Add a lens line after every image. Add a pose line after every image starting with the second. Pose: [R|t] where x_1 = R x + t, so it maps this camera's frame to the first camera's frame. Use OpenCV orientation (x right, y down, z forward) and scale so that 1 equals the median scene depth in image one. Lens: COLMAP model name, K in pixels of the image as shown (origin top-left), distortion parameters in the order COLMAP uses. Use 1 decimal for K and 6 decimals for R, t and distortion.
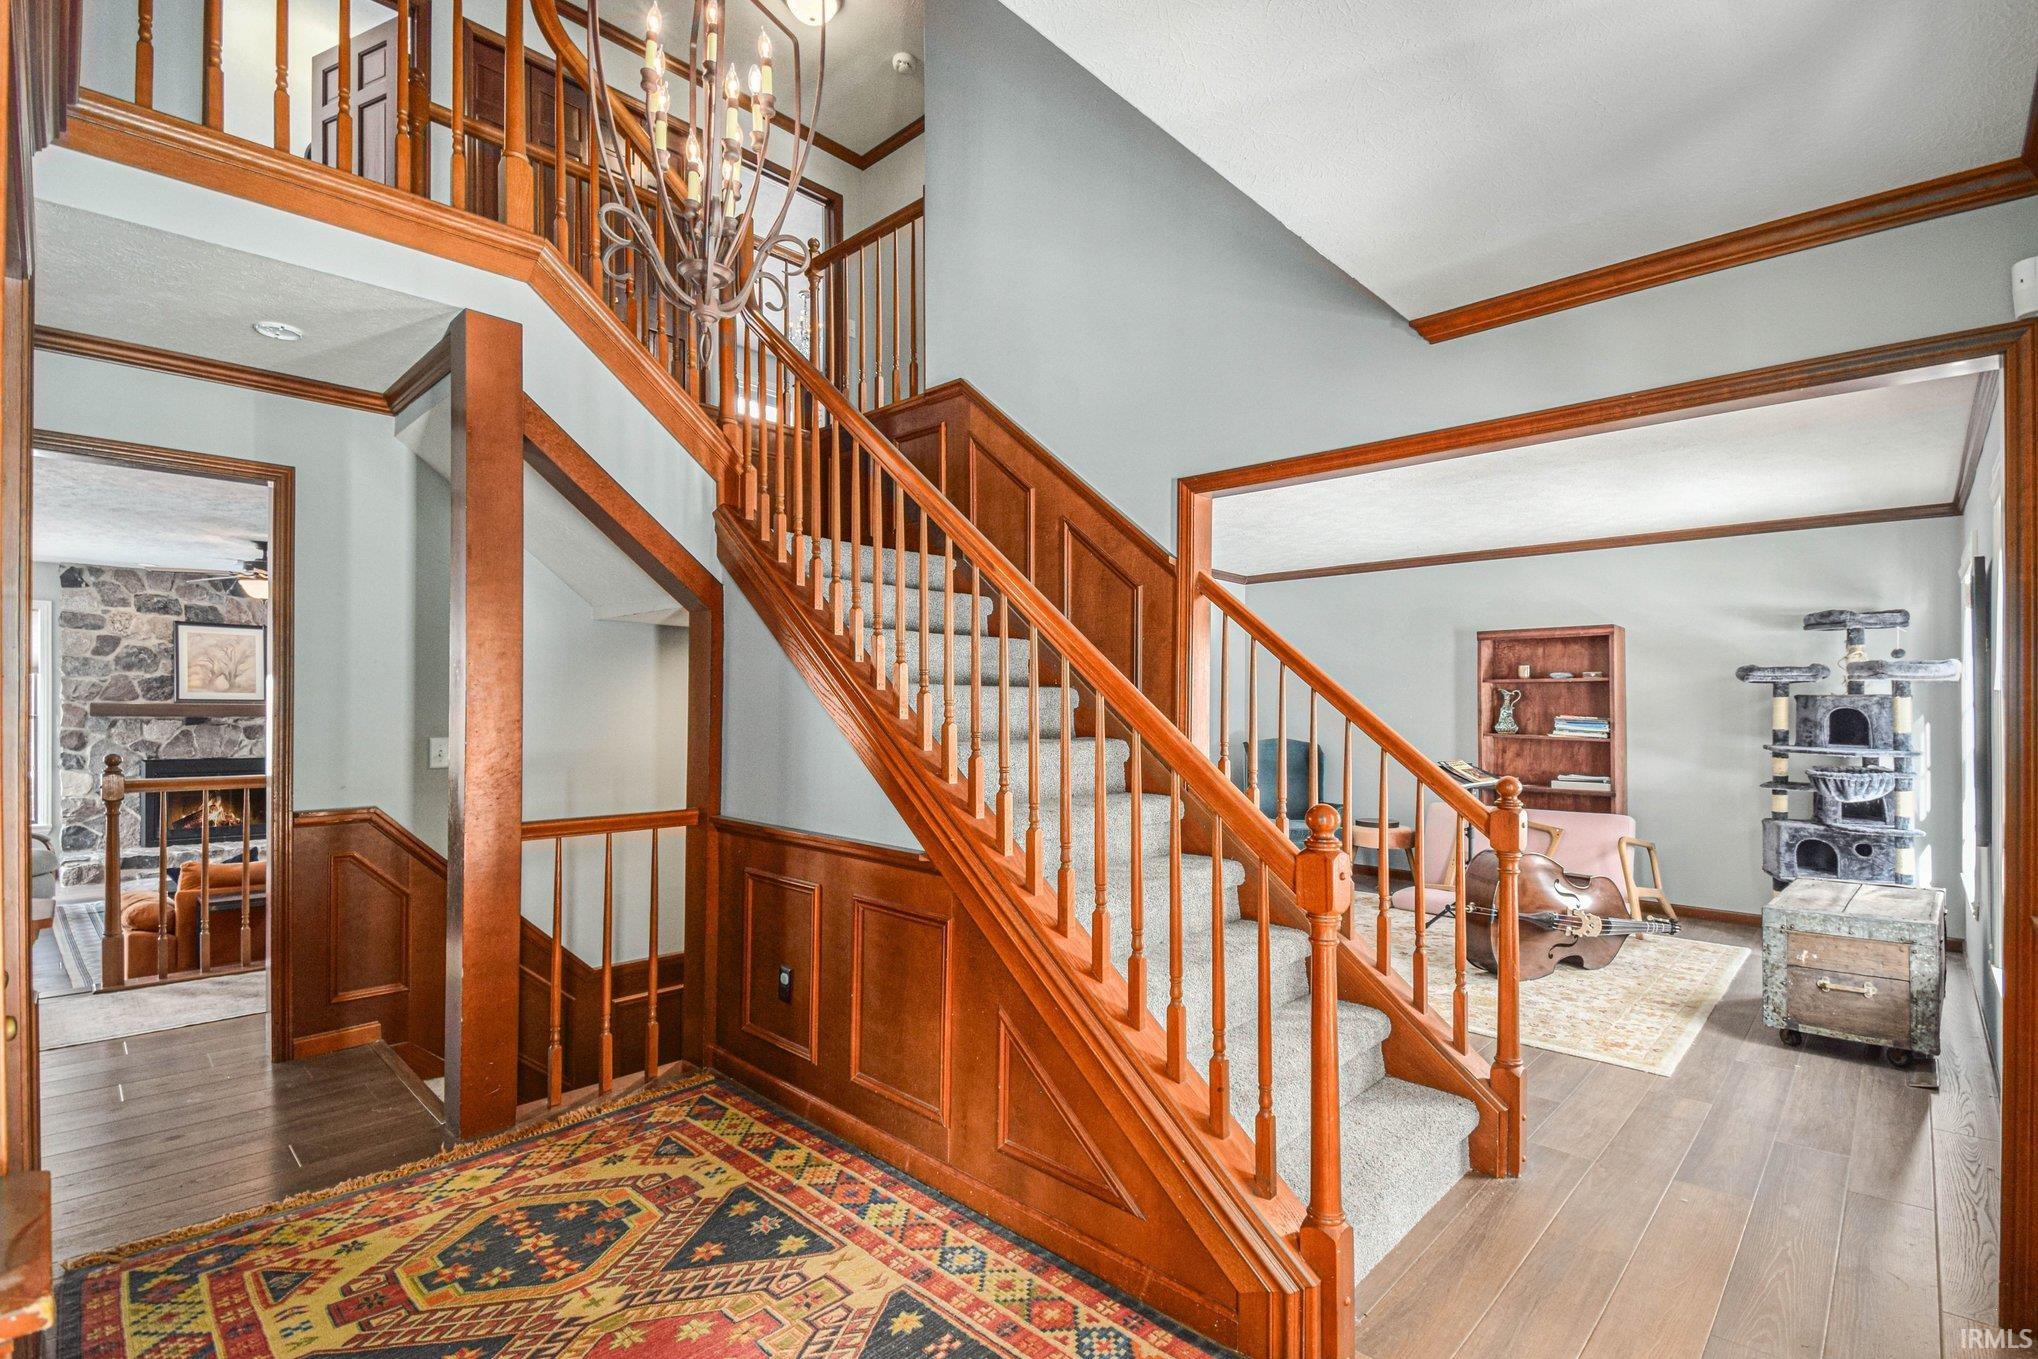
lens RADIAL K [[925.6, 0, 1052.6], [0, 925.6, 696.8], [0, 0, 1]] dist [-0.000054, -0.000800]
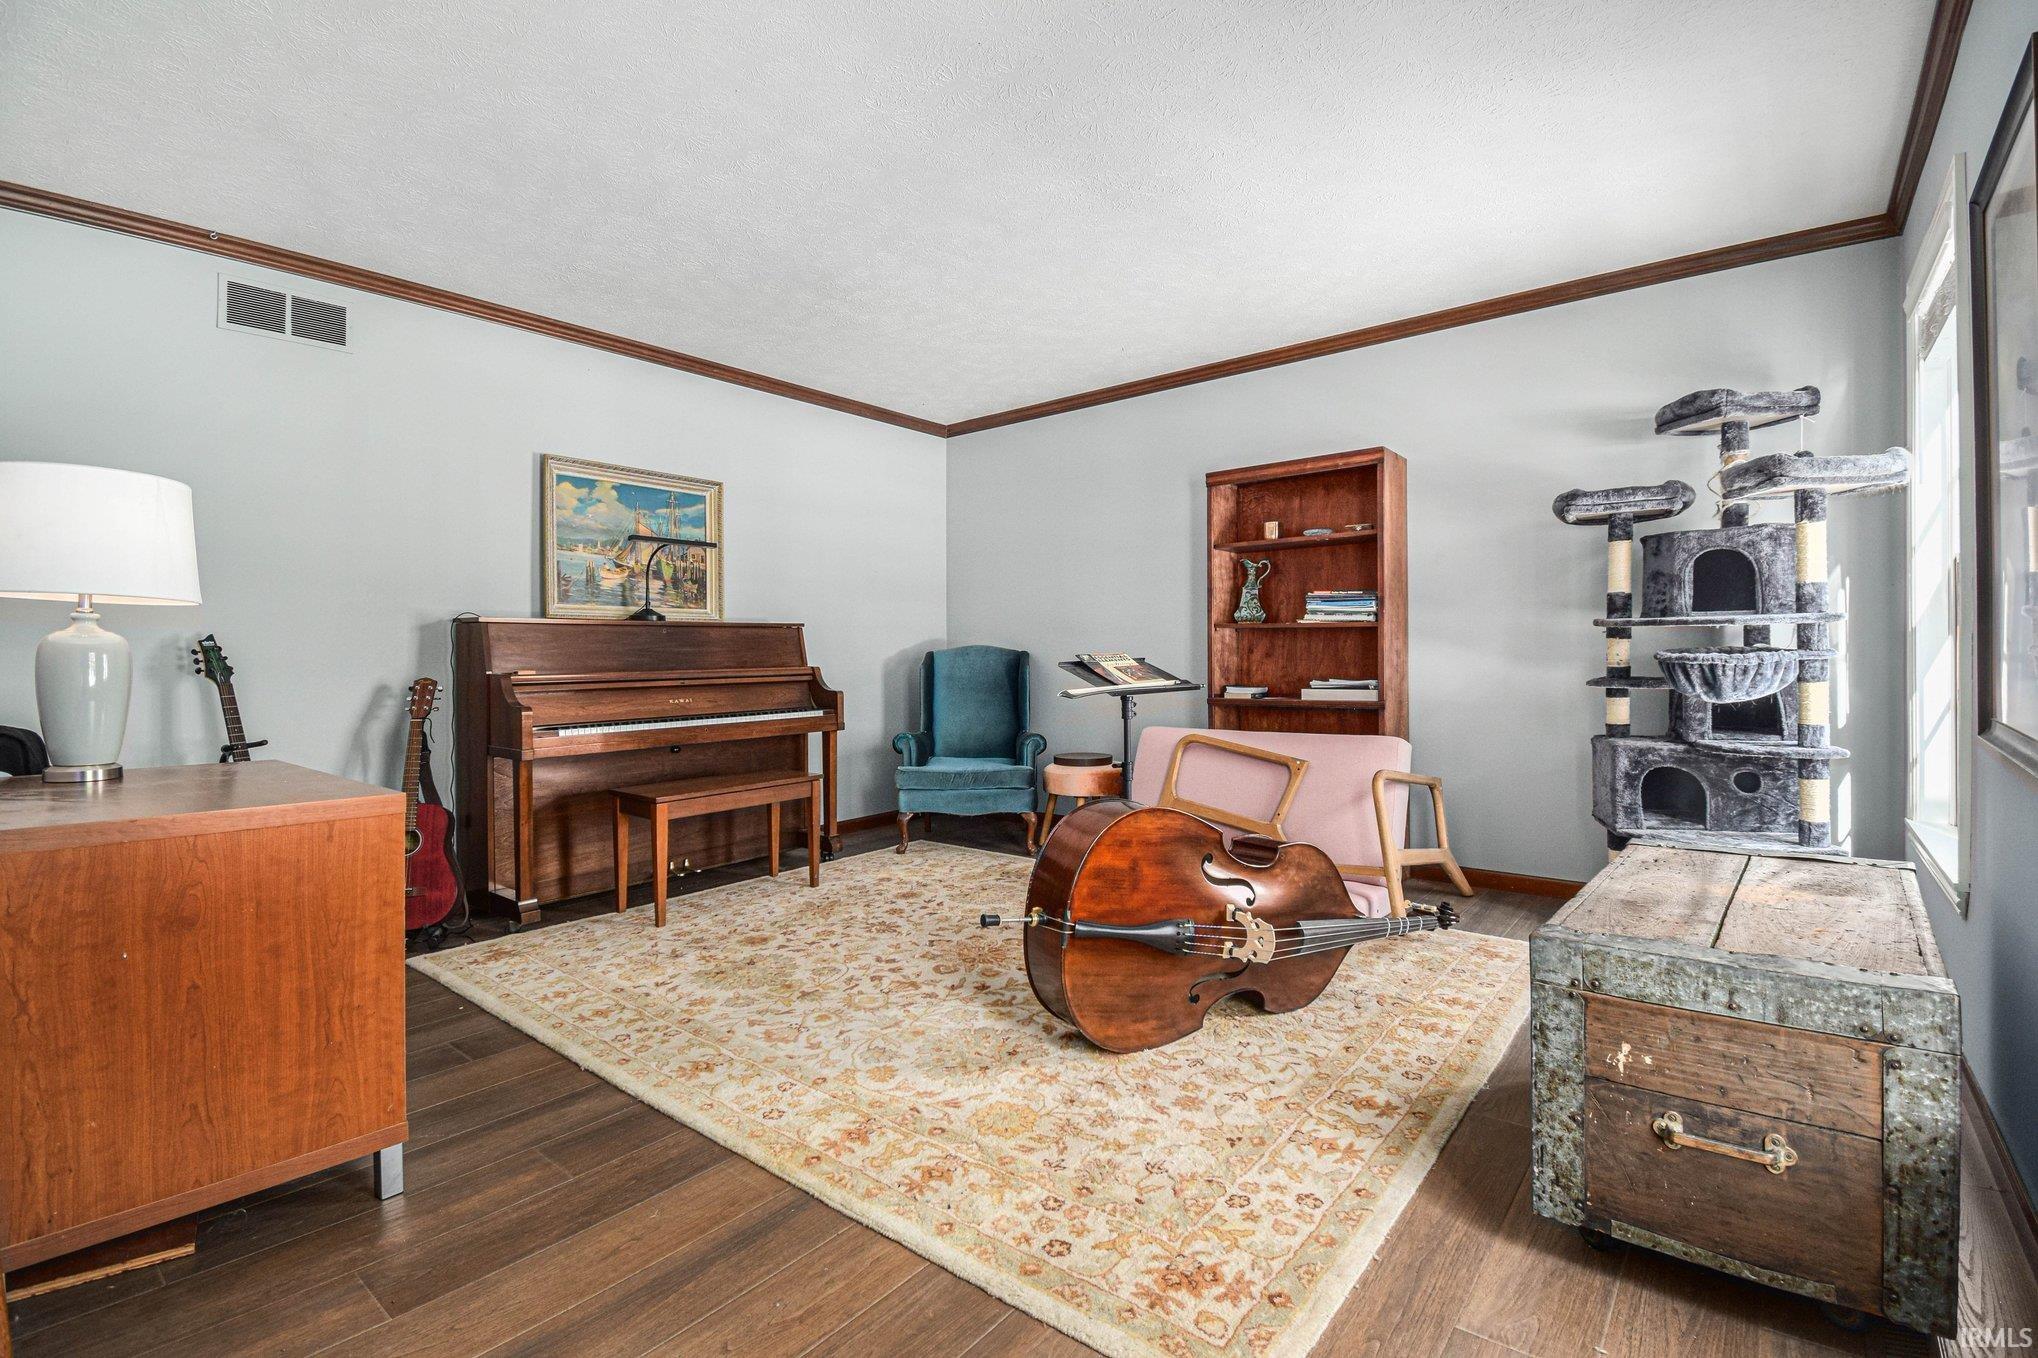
lens RADIAL K [[920.5, 0, 1026.0], [0, 920.5, 664.5], [0, 0, 1]] dist [0.002039, -0.000211]
pose [[0.997683, -0.018194, 0.065550, 0.368889], [0.016469, 0.999506, 0.026764, 0.064711], [-0.066004, -0.025622, 0.997490, 0.432255]]
